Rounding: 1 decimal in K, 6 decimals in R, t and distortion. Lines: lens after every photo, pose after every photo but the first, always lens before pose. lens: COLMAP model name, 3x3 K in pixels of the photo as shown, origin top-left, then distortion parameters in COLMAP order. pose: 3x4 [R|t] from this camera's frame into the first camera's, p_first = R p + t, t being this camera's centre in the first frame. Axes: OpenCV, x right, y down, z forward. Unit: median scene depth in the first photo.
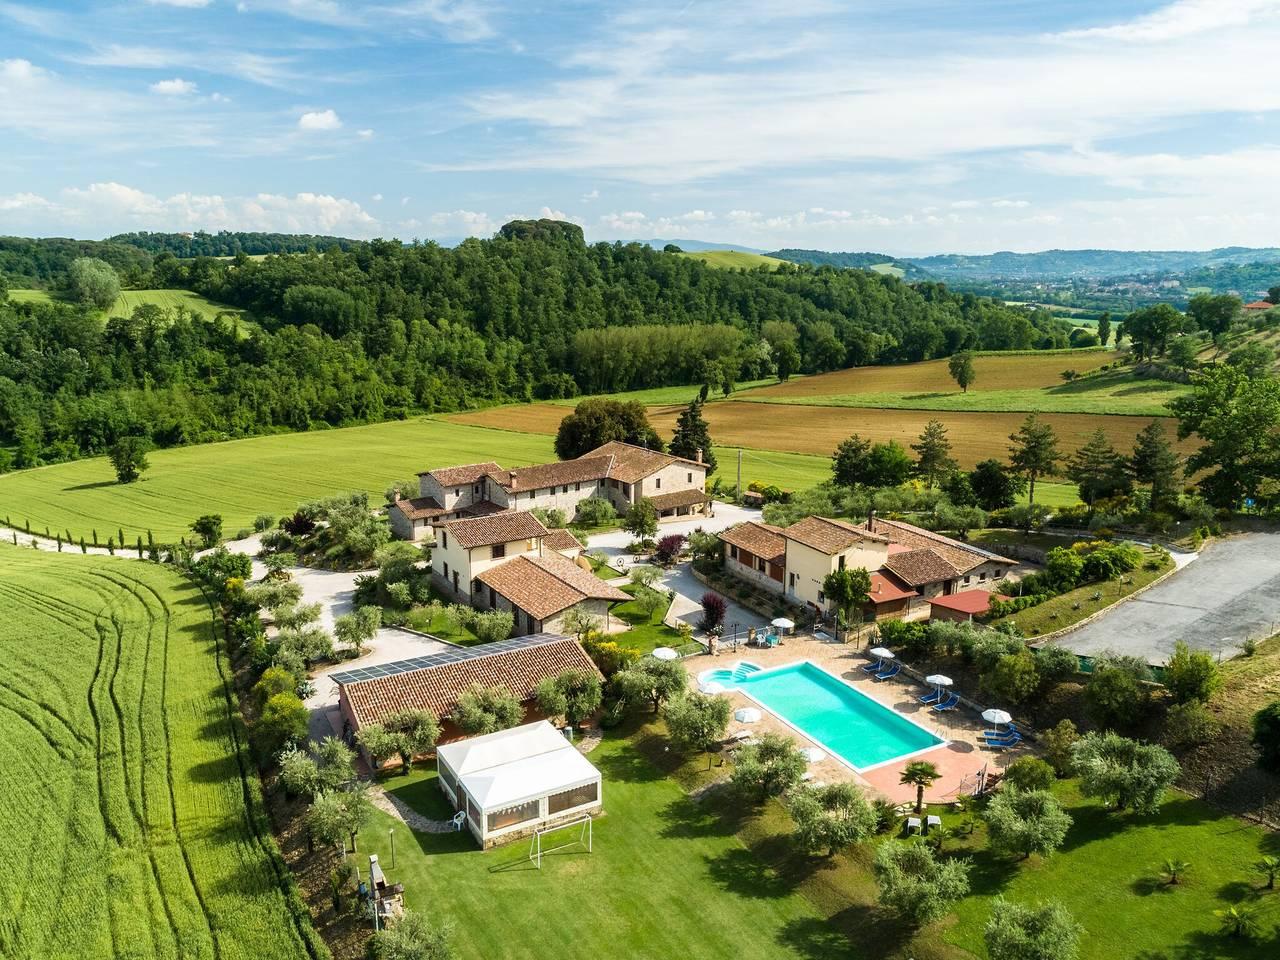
lens RADIAL K [[982.6, 0, 640.0], [0, 982.6, 480.0], [0, 0, 1]] dist [0.000107, 0.004809]
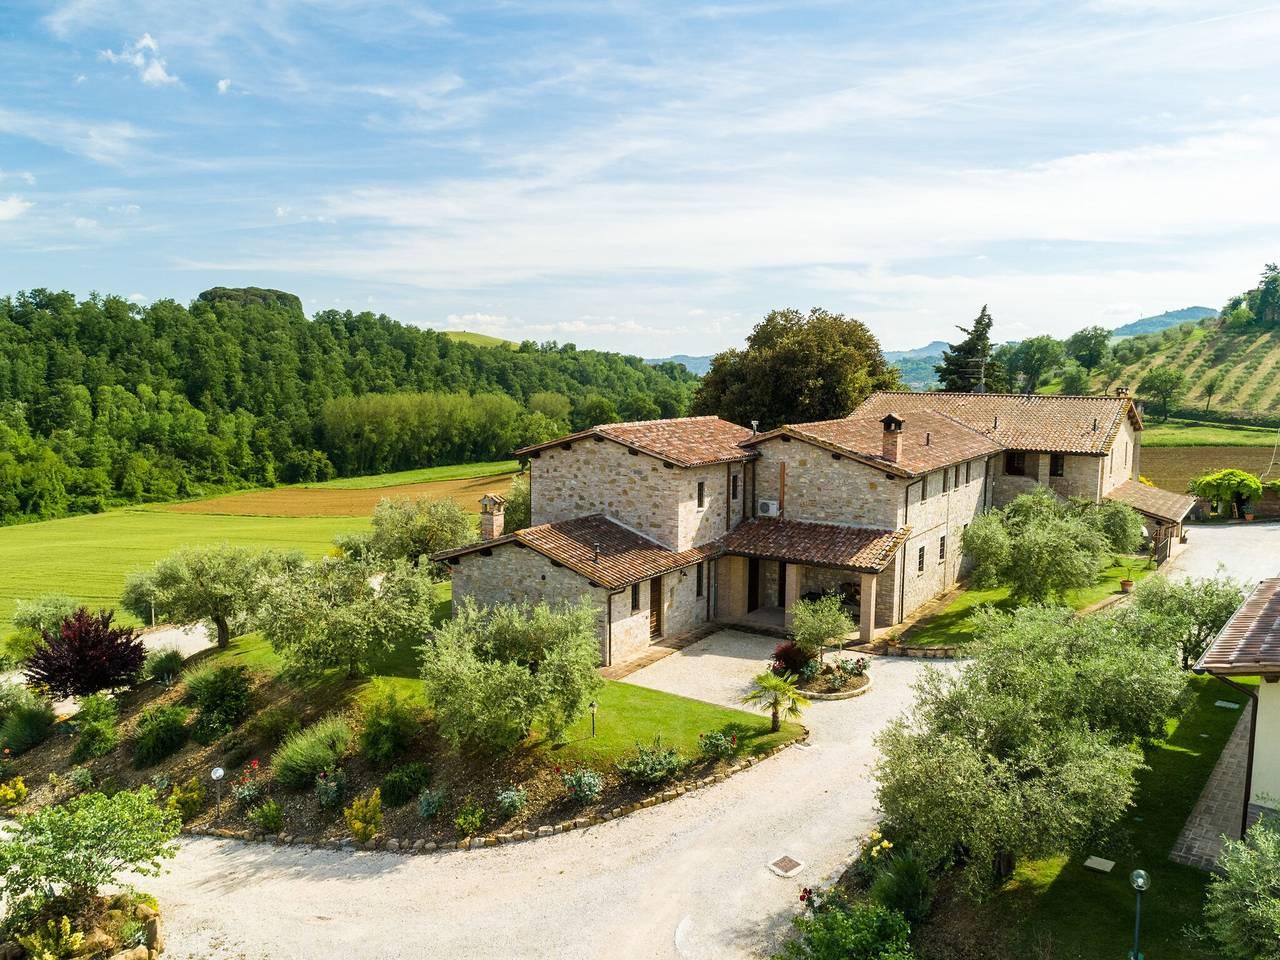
lens RADIAL K [[982.6, 0, 640.0], [0, 982.6, 480.0], [0, 0, 1]] dist [0.000107, 0.004809]
pose [[0.952010, -0.040923, 0.303320, -0.290959], [0.072418, 0.992999, -0.093323, 0.034573], [-0.297377, 0.110810, 0.948308, 0.727382]]
